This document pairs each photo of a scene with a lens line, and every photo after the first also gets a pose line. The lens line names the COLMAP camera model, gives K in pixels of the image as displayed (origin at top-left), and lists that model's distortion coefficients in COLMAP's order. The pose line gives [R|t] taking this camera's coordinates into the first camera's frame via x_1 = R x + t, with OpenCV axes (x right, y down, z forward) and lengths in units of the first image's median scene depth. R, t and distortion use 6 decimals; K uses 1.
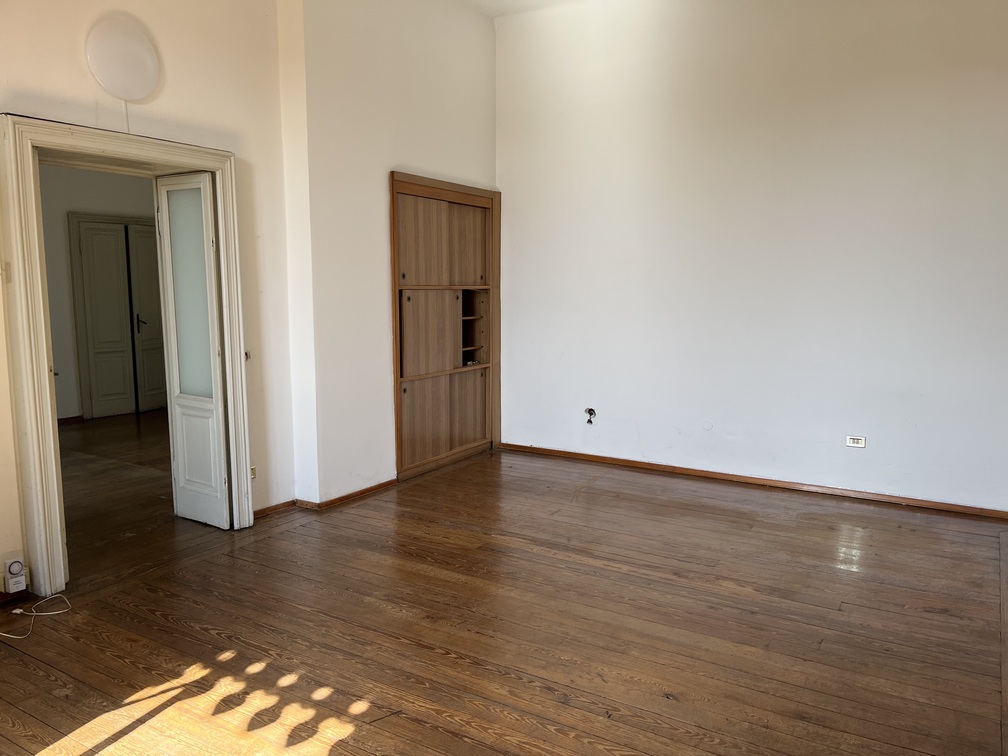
lens RADIAL K [[755.5, 0, 505.8], [0, 755.5, 381.7], [0, 0, 1]] dist [0.059975, -0.080272]
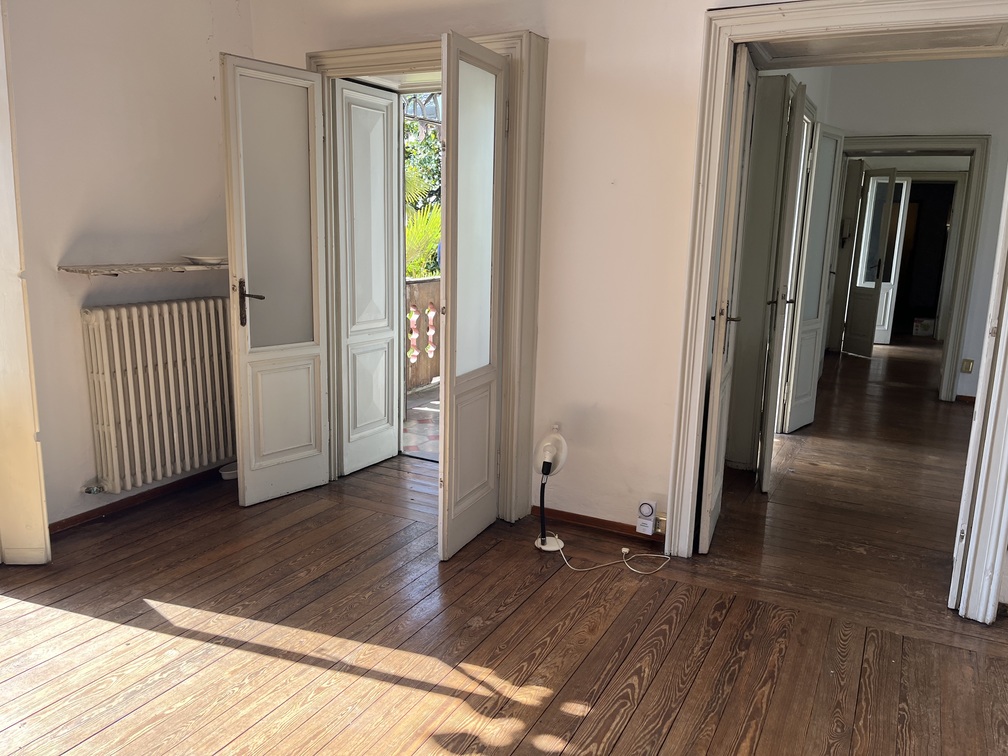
lens RADIAL K [[755.5, 0, 505.8], [0, 755.5, 381.7], [0, 0, 1]] dist [0.059975, -0.080272]
pose [[0.075461, 0.208456, -0.975116, 0.182769], [-0.157855, 0.968071, 0.194734, -0.053839], [0.984575, 0.139232, 0.105957, 0.507512]]
